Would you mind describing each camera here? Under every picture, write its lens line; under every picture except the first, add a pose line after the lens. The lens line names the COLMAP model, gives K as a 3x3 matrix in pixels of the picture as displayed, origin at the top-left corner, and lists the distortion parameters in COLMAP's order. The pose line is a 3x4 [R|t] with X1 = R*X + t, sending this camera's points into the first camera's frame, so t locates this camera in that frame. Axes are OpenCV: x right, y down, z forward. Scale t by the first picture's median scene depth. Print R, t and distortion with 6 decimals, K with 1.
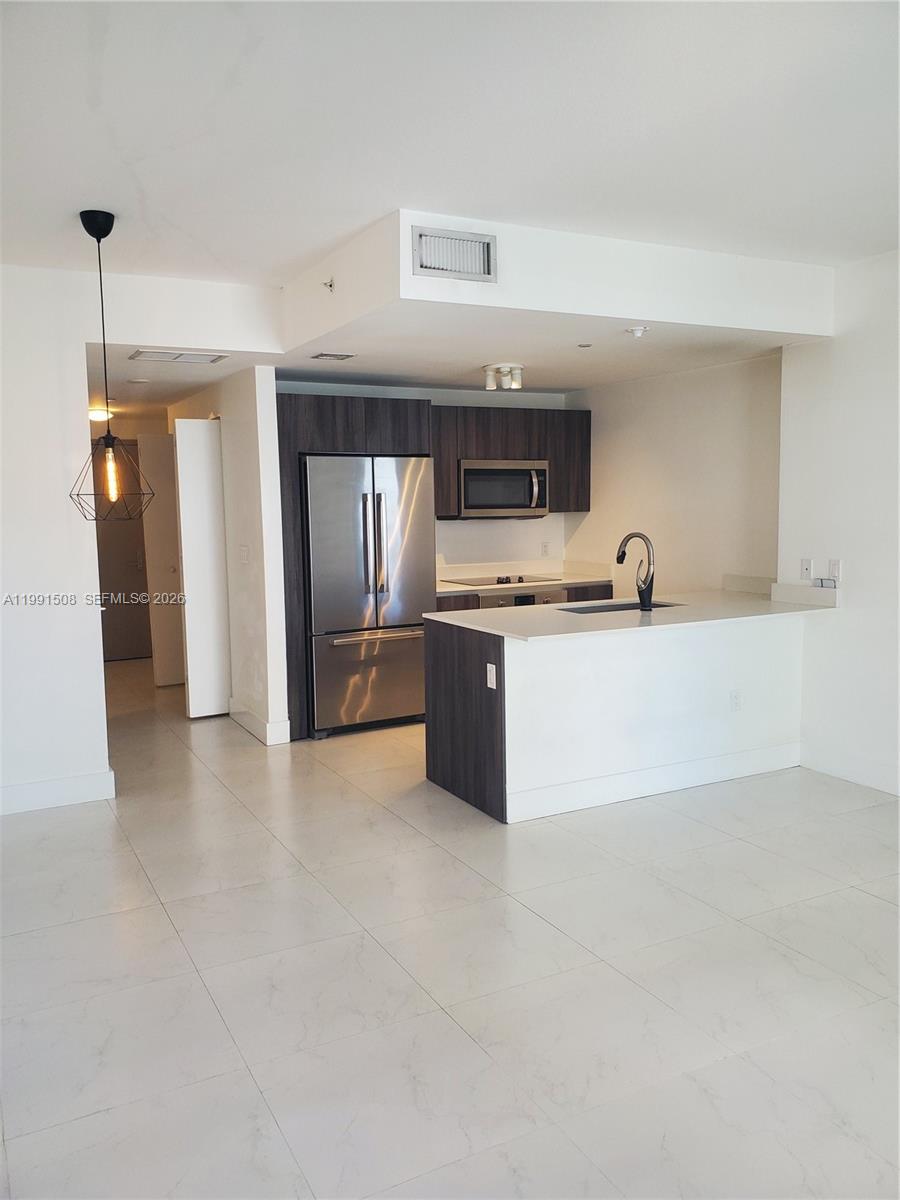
lens RADIAL K [[927.3, 0, 450.0], [0, 927.3, 600.0], [0, 0, 1]] dist [0.000961, 0.000013]
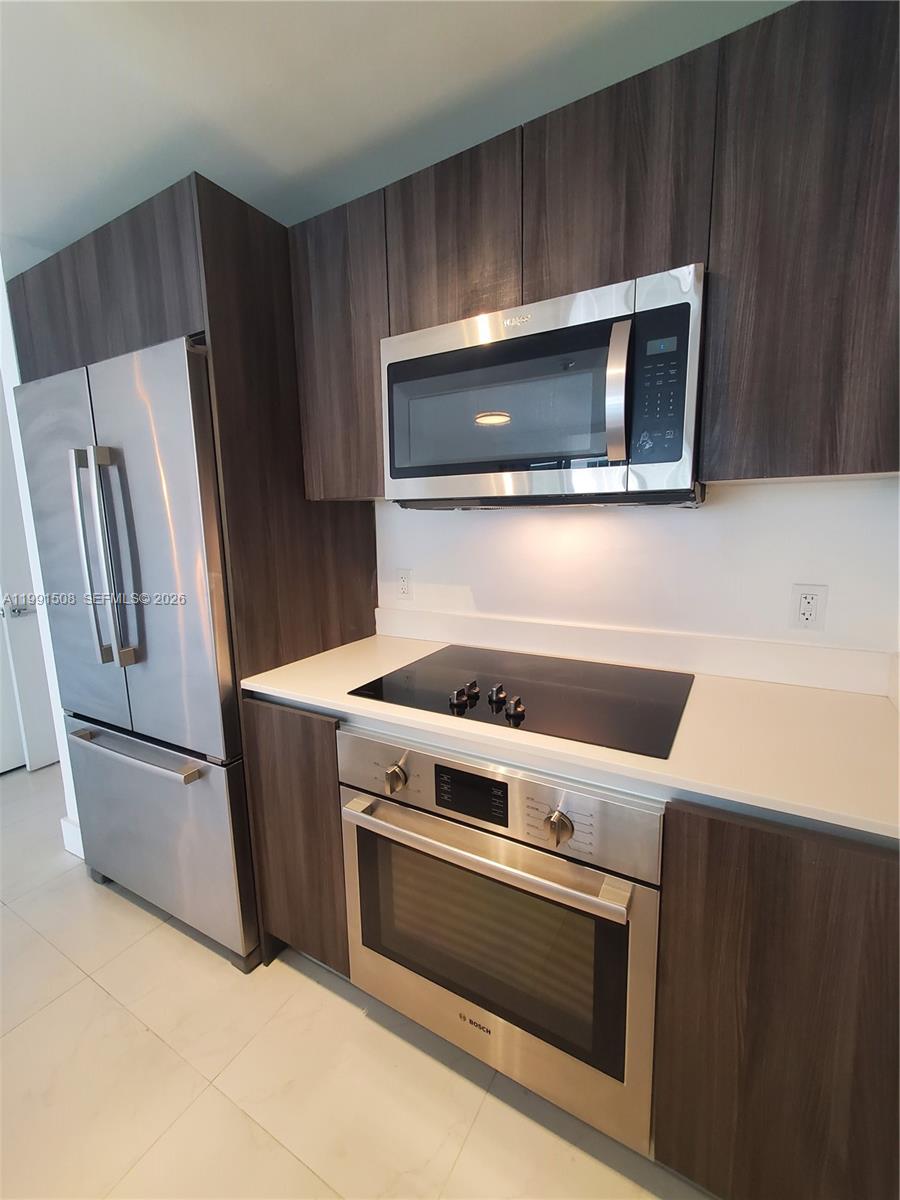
lens RADIAL K [[521.7, 0, 450.0], [0, 521.7, 600.0], [0, 0, 1]] dist [-0.001260, -0.000094]
pose [[0.540060, 0.140466, -0.829822, 0.203171], [-0.071064, 0.990064, 0.121341, -0.077110], [0.838621, -0.006561, 0.544676, 0.899878]]
